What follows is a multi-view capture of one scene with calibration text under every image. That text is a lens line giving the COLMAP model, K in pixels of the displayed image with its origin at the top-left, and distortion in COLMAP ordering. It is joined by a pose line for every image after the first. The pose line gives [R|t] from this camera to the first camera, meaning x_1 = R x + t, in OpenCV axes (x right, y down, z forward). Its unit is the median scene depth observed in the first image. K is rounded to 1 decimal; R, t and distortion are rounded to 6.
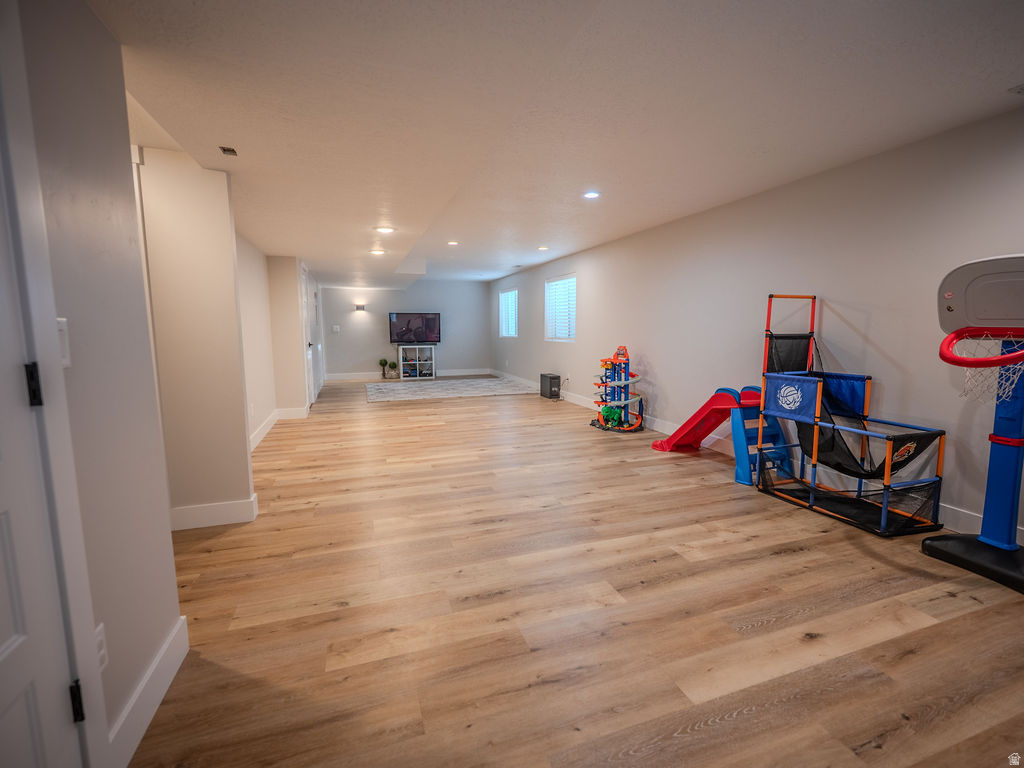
lens RADIAL K [[456.6, 0, 542.5], [0, 456.6, 383.6], [0, 0, 1]] dist [-0.000330, -0.000164]
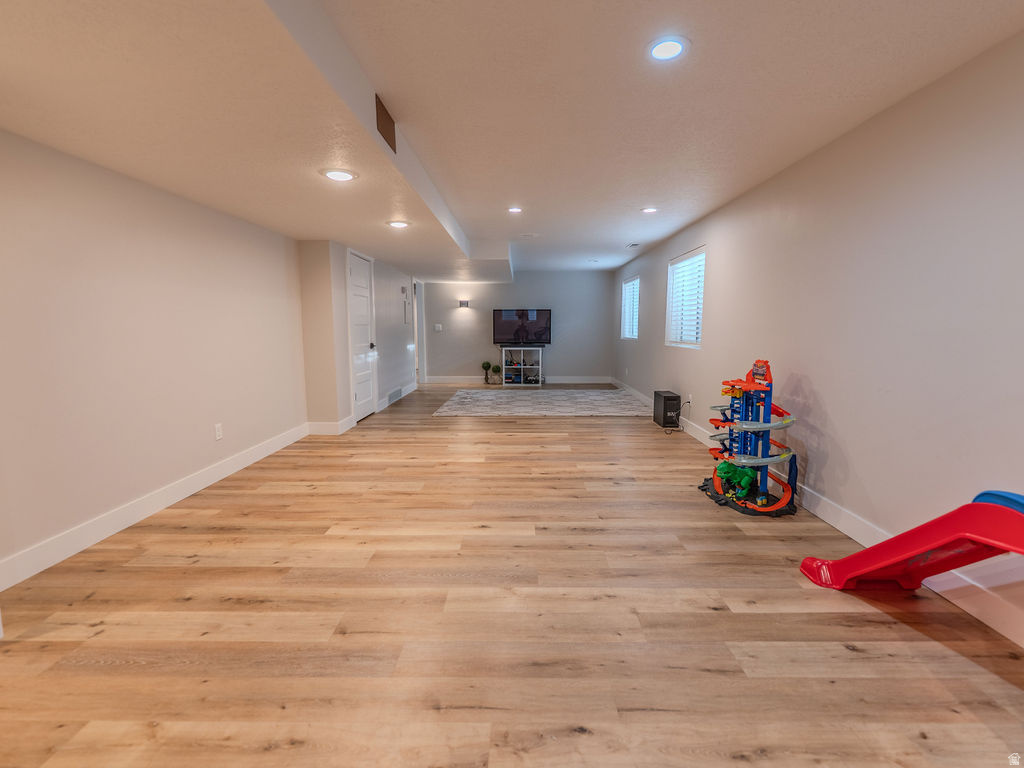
lens RADIAL K [[456.6, 0, 542.5], [0, 456.6, 383.6], [0, 0, 1]] dist [-0.000330, -0.000164]
pose [[0.933845, 0.048354, -0.354394, 0.117434], [-0.047497, 0.998809, 0.011123, -0.044674], [0.354510, 0.006446, 0.935030, 0.354400]]
